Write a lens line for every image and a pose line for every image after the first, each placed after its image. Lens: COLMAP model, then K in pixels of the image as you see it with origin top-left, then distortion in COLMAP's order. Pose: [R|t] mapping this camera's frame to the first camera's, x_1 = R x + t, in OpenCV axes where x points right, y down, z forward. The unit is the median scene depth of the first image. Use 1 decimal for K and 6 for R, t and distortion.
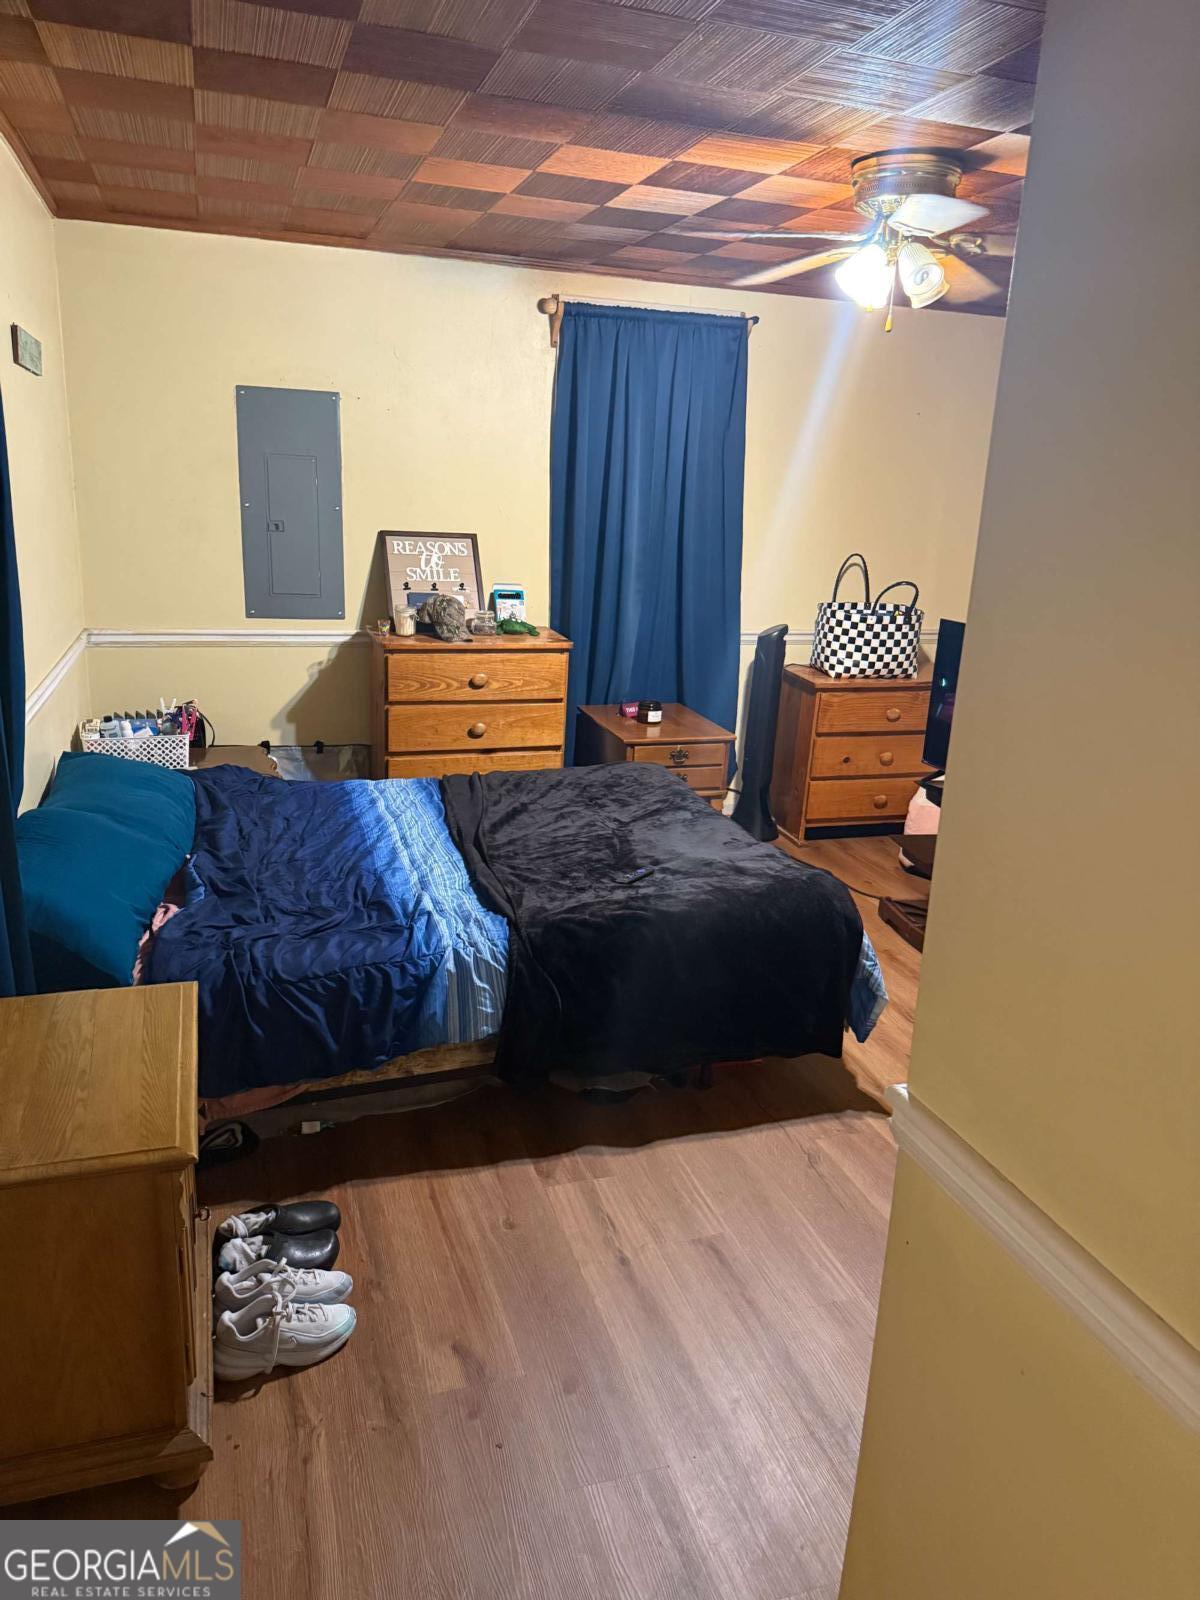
lens RADIAL K [[1129.1, 0, 592.8], [0, 1129.1, 801.0], [0, 0, 1]] dist [0.043427, -0.026714]
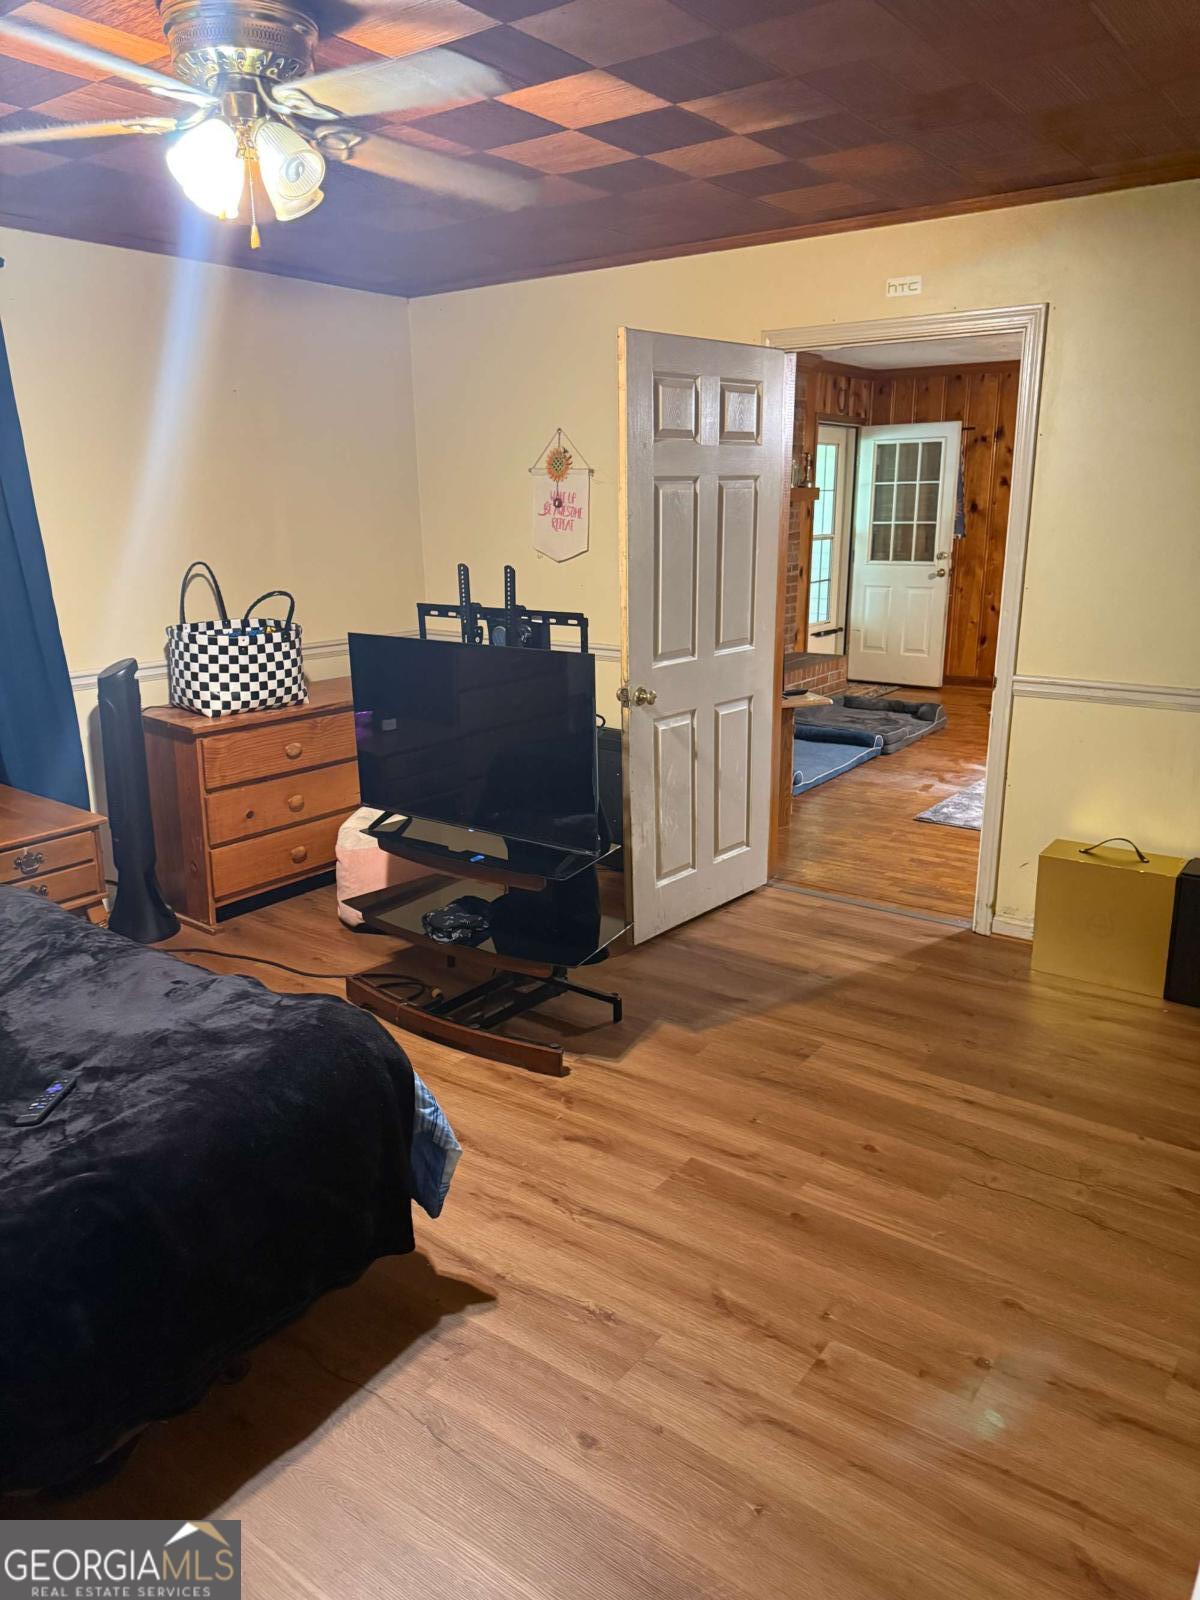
lens RADIAL K [[1129.1, 0, 615.9], [0, 1129.1, 801.6], [0, 0, 1]] dist [0.043427, -0.026714]
pose [[0.804880, -0.193673, 0.560944, -0.018604], [0.194002, 0.979182, 0.059707, -0.043308], [-0.560830, 0.060768, 0.825698, 0.182306]]
